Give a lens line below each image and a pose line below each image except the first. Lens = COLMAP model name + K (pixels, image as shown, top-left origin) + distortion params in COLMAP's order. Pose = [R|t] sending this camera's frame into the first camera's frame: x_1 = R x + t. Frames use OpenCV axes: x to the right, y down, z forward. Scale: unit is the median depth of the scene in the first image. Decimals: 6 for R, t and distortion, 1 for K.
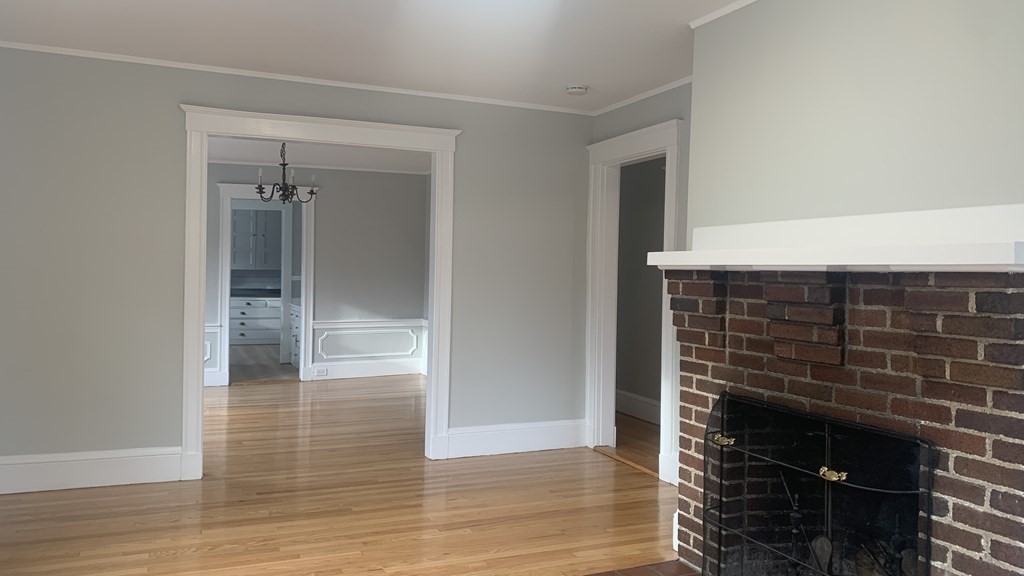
lens RADIAL K [[797.2, 0, 517.0], [0, 797.2, 281.9], [0, 0, 1]] dist [0.088080, -0.152861]
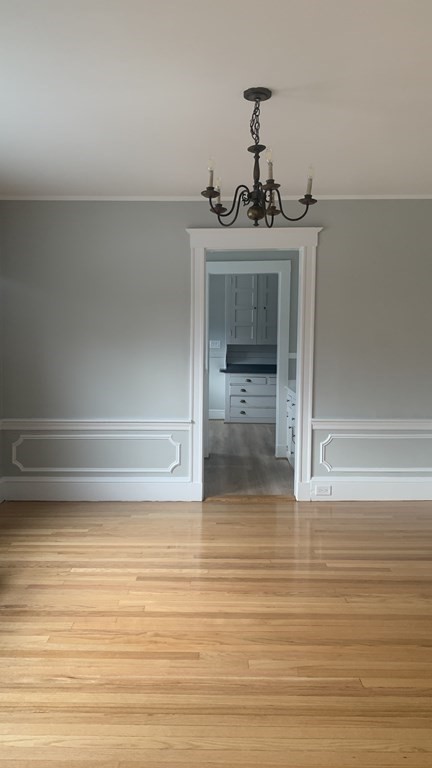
lens RADIAL K [[597.9, 0, 219.3], [0, 597.9, 380.7], [0, 0, 1]] dist [0.088080, -0.152861]
pose [[0.915645, 0.021922, -0.401390, -0.115617], [-0.001672, 0.998711, 0.050731, -0.011702], [0.401985, -0.045780, 0.914501, 0.476031]]
